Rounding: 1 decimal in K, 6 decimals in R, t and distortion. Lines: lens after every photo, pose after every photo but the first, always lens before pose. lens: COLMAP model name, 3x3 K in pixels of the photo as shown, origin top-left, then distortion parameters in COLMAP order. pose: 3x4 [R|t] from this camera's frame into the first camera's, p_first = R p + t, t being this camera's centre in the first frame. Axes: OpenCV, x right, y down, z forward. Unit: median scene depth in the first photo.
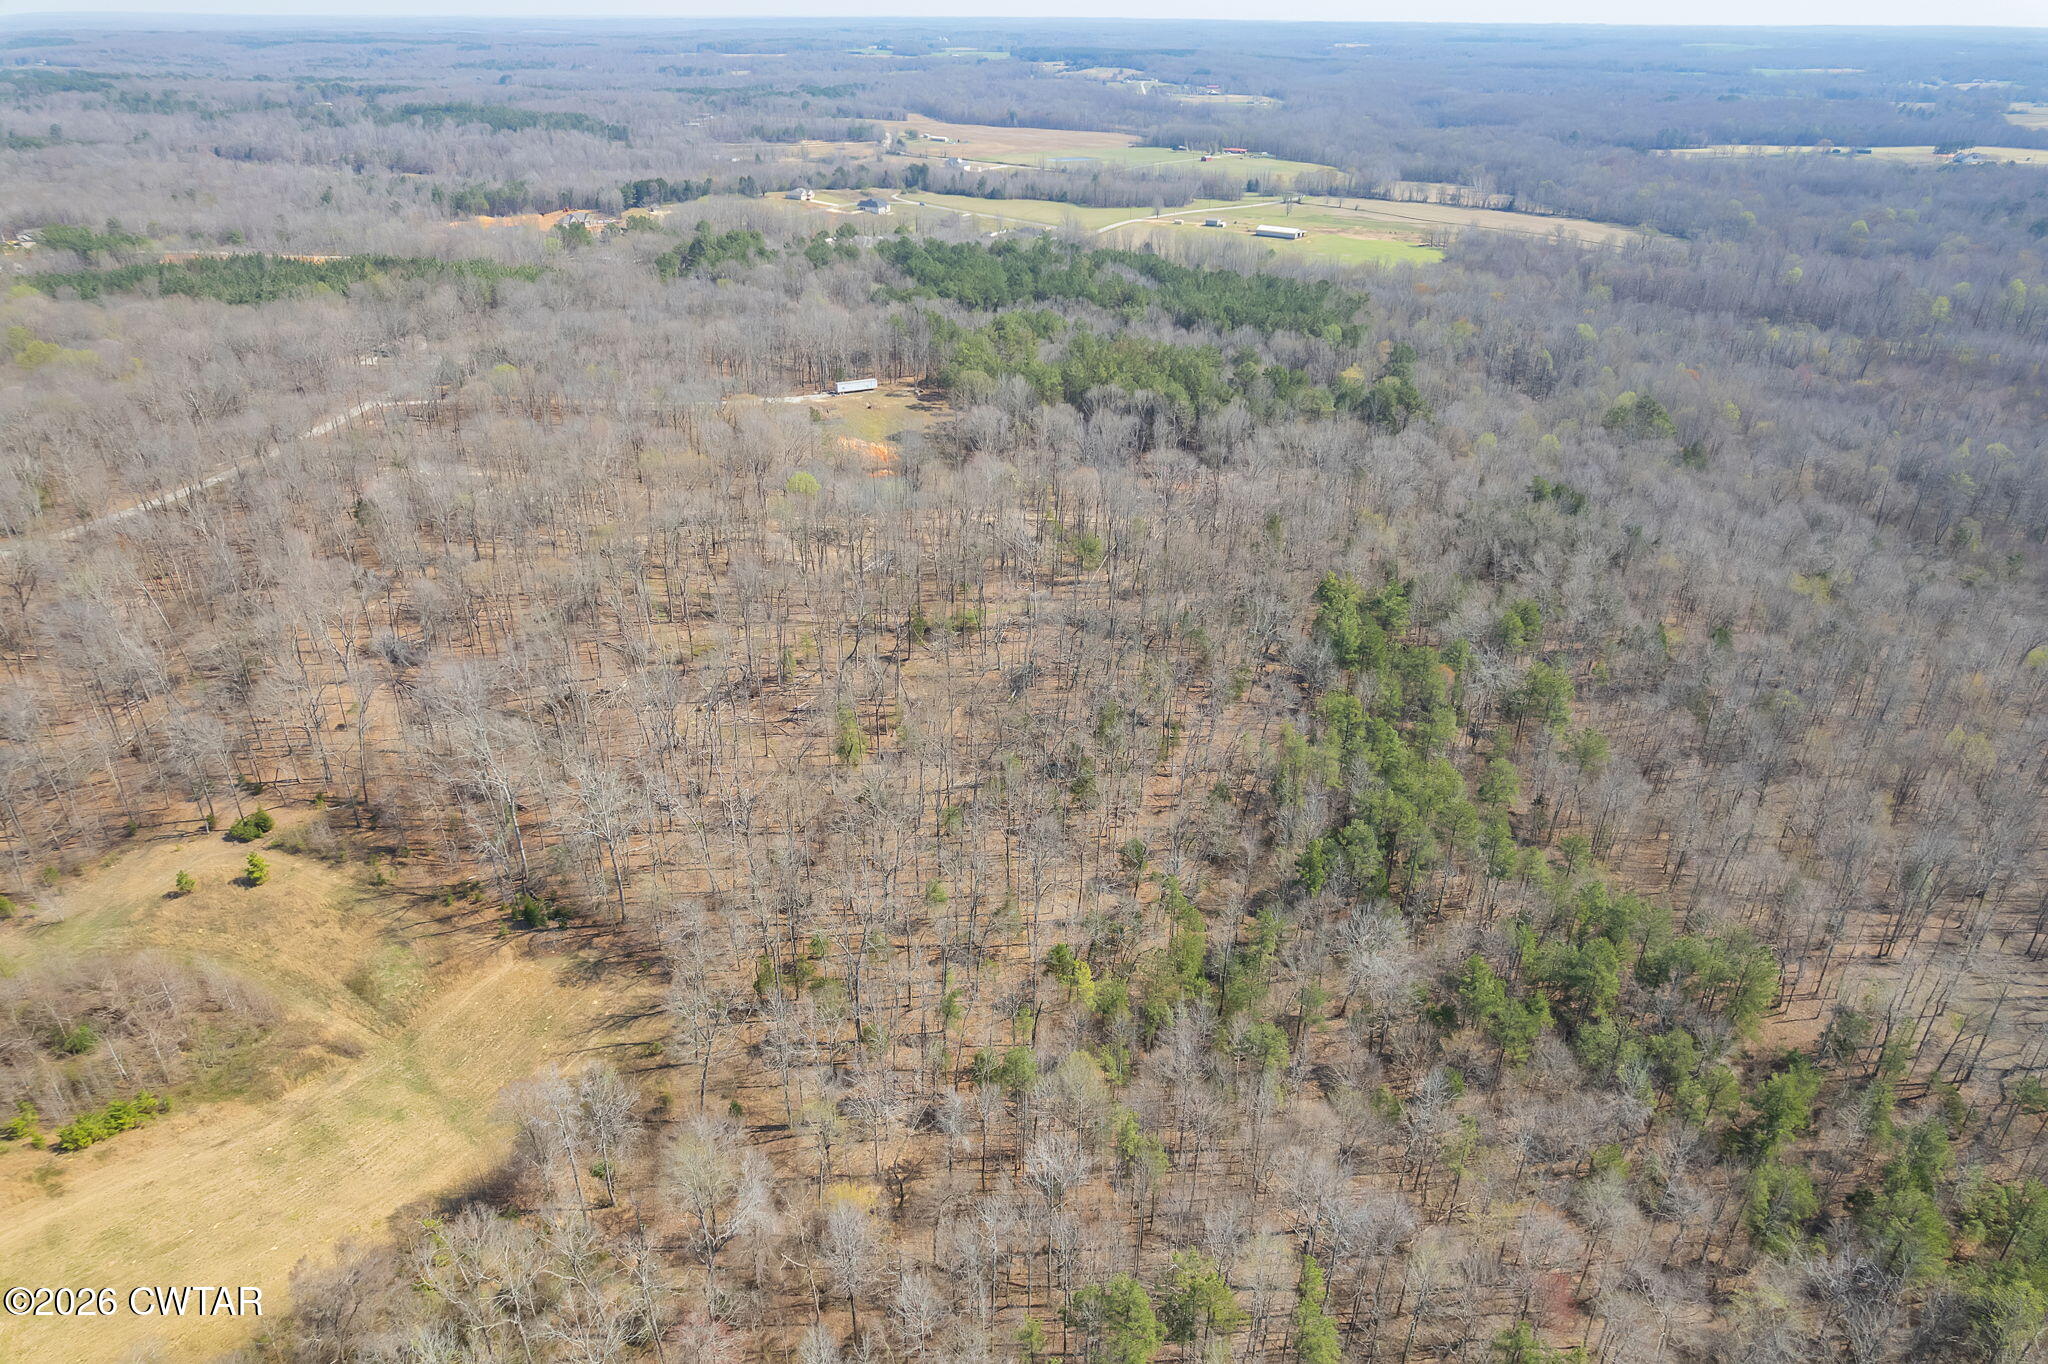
lens RADIAL K [[1332.9, 0, 1034.2], [0, 1332.9, 681.9], [0, 0, 1]] dist [-0.068456, 0.062072]
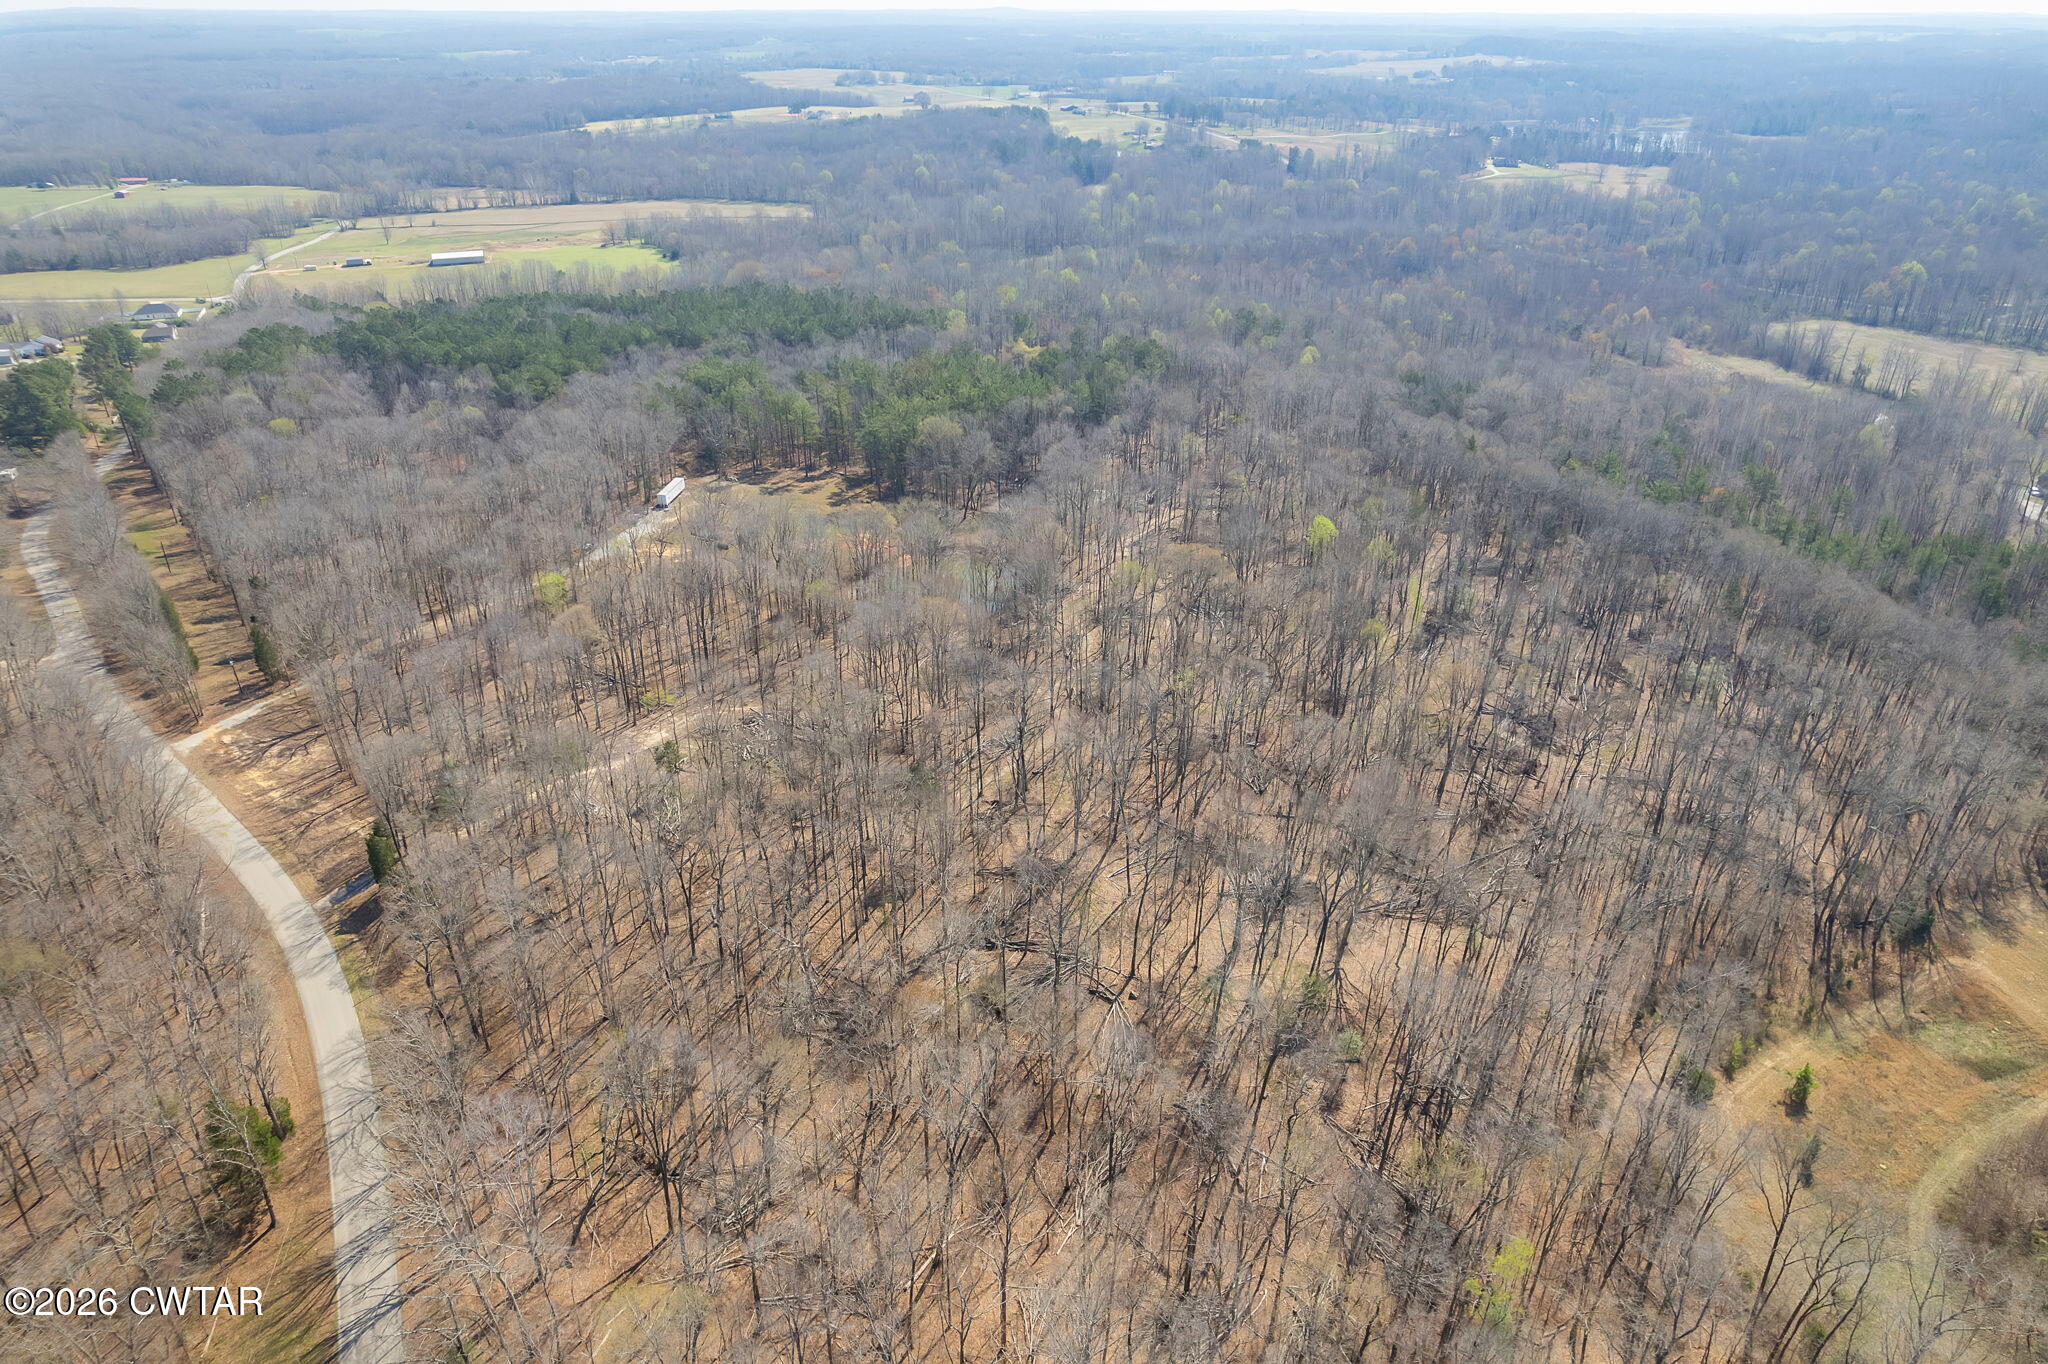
lens RADIAL K [[1332.9, 0, 1041.9], [0, 1332.9, 692.9], [0, 0, 1]] dist [-0.068456, 0.062072]
pose [[0.571297, -0.388535, 0.722953, -0.607788], [0.377618, 0.906513, 0.188782, -0.179703], [-0.728715, 0.165149, 0.664606, 0.349084]]
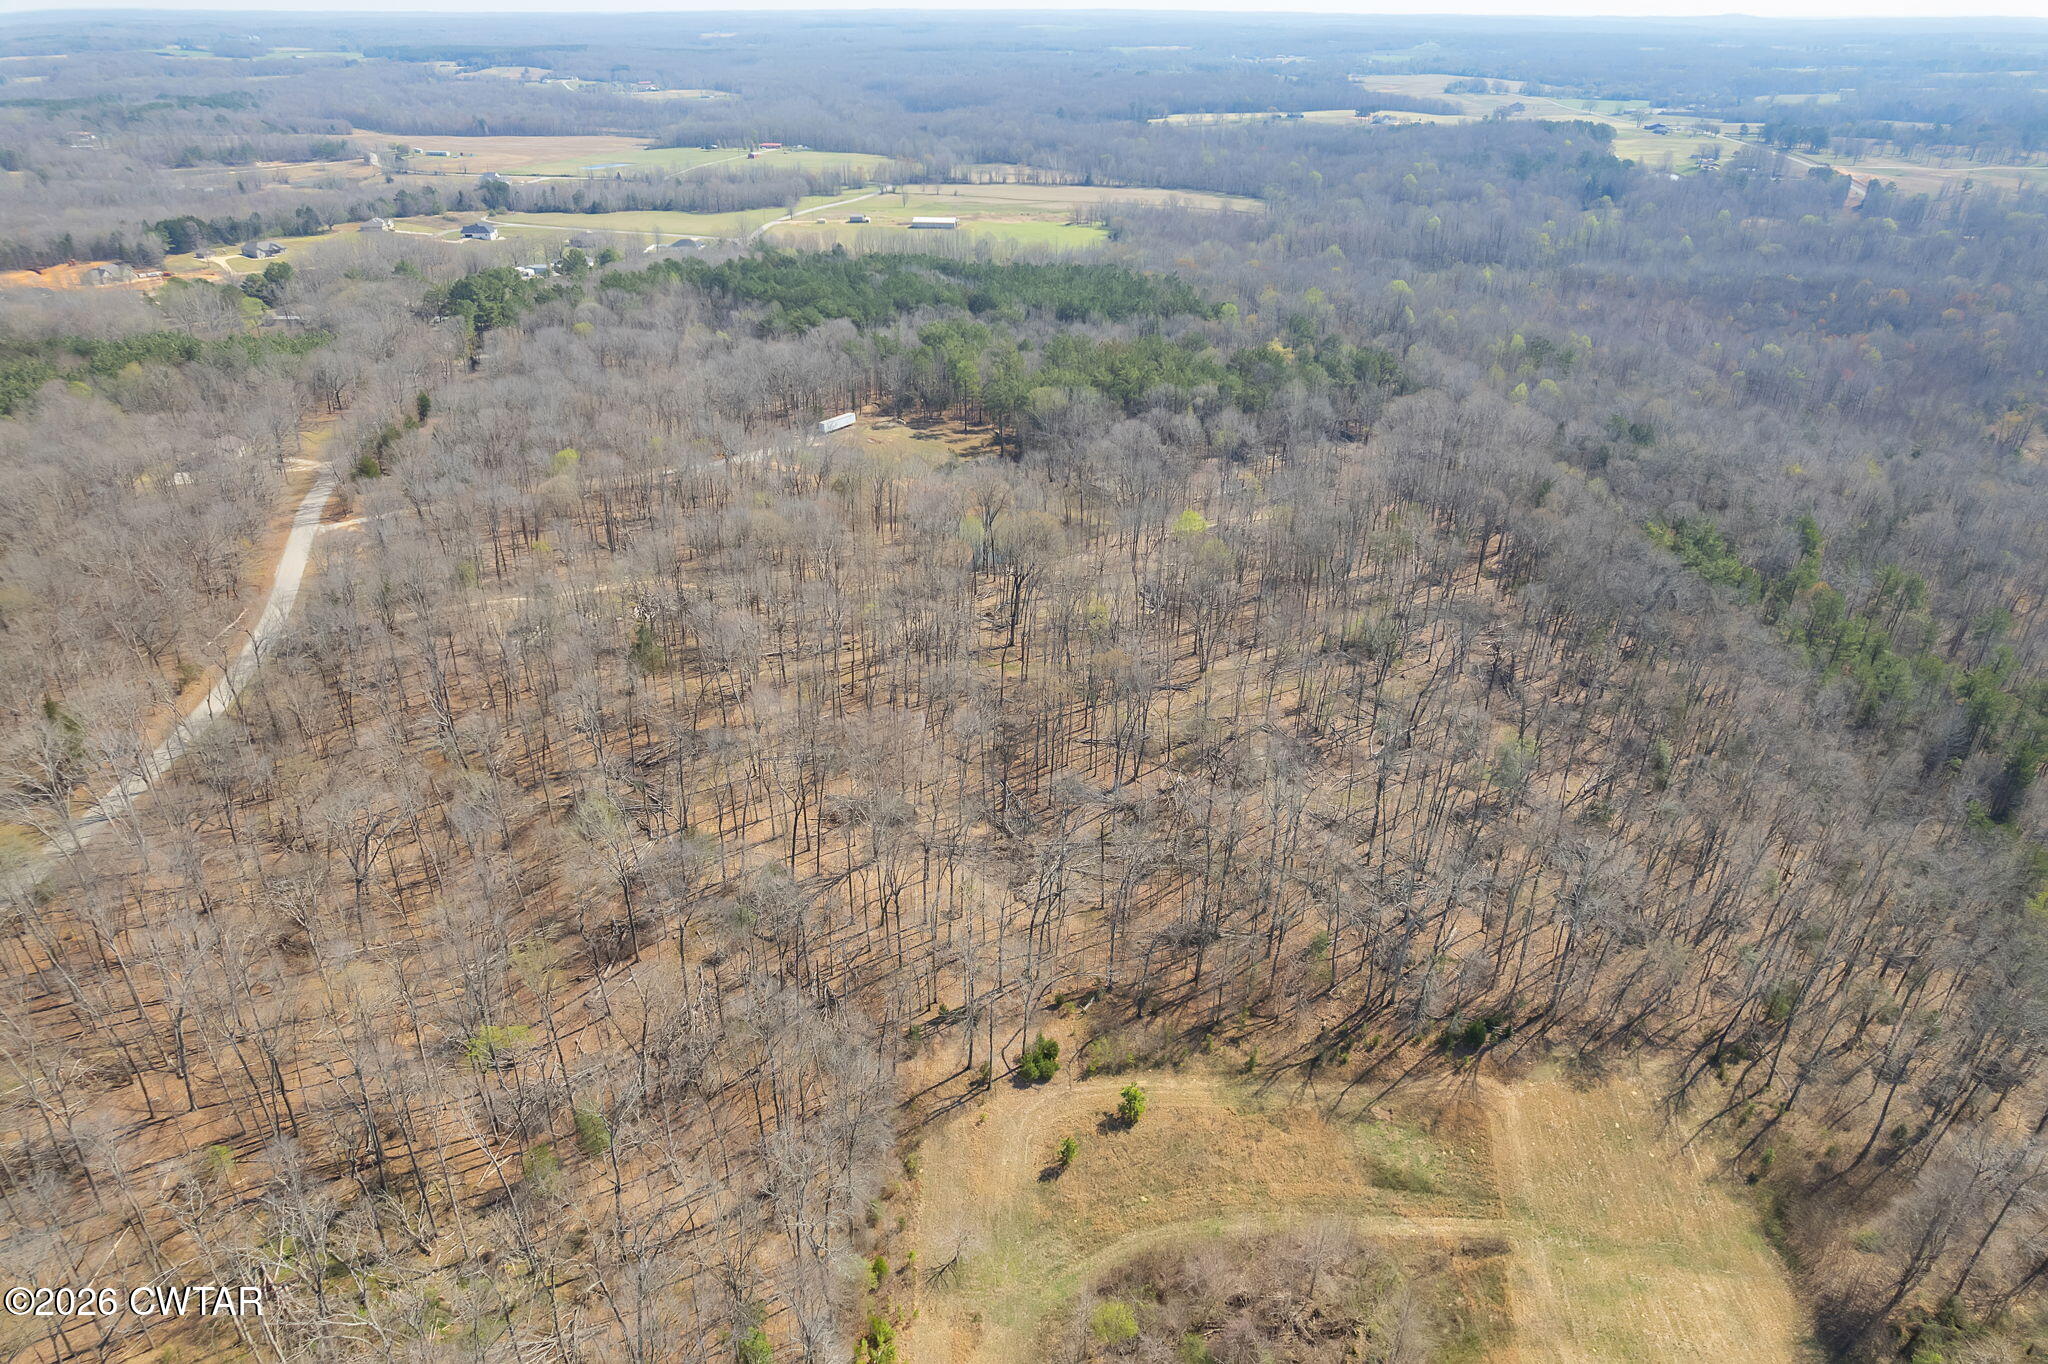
lens RADIAL K [[1332.9, 0, 1036.9], [0, 1332.9, 689.8], [0, 0, 1]] dist [-0.068456, 0.062072]
pose [[0.887631, -0.216884, 0.406291, -0.412424], [0.212348, 0.975540, 0.056838, -0.069216], [-0.408681, 0.035824, 0.911974, 0.135207]]
